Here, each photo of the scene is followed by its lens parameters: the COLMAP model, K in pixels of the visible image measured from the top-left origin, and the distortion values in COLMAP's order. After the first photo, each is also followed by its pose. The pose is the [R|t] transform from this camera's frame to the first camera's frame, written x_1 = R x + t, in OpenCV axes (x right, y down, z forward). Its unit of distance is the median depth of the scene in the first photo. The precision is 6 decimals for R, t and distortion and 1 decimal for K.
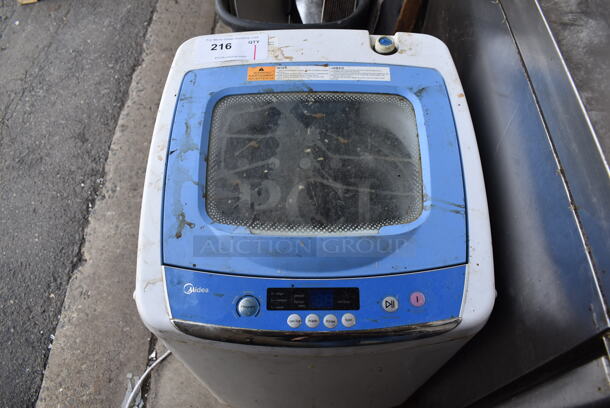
lens RADIAL K [[474.7, 0, 305.0], [0, 474.7, 204.0], [0, 0, 1]] dist [-0.098909, 0.015916]
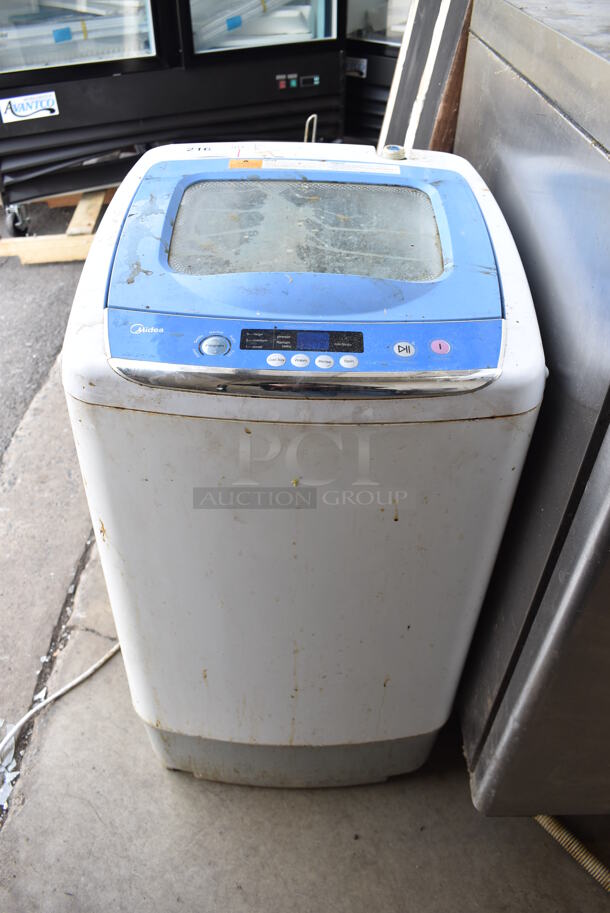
lens RADIAL K [[710.4, 0, 305.0], [0, 710.4, 456.5], [0, 0, 1]] dist [-0.098909, 0.015916]
pose [[0.999264, 0.033149, 0.019320, 0.005286], [-0.025348, 0.948366, -0.316163, 0.622822], [-0.028803, 0.315440, 0.948508, -0.010815]]
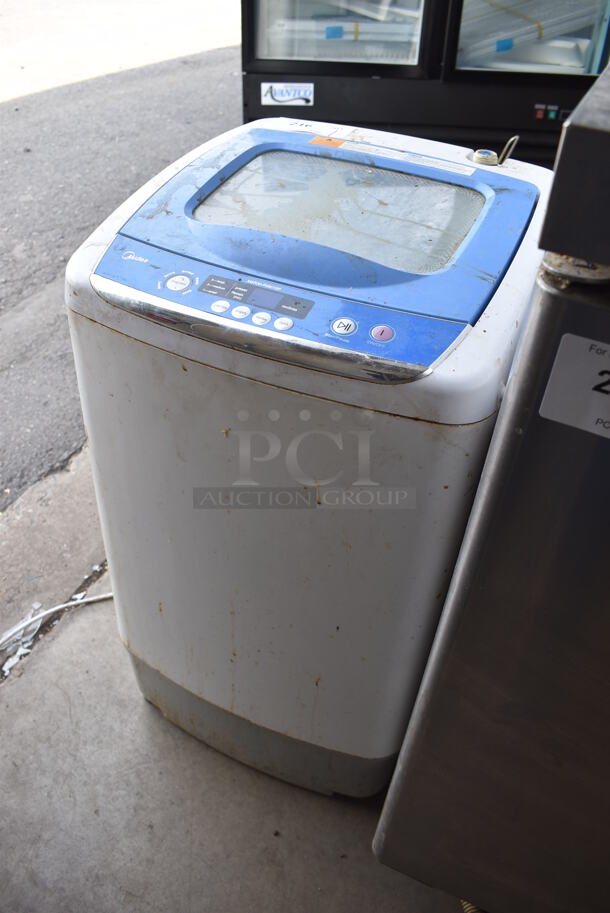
lens RADIAL K [[710.4, 0, 305.0], [0, 710.4, 456.5], [0, 0, 1]] dist [-0.098909, 0.015916]
pose [[0.904531, 0.316424, -0.285831, 0.427195], [-0.394129, 0.876254, -0.277204, 0.609556], [0.162747, 0.363394, 0.917310, 0.043711]]
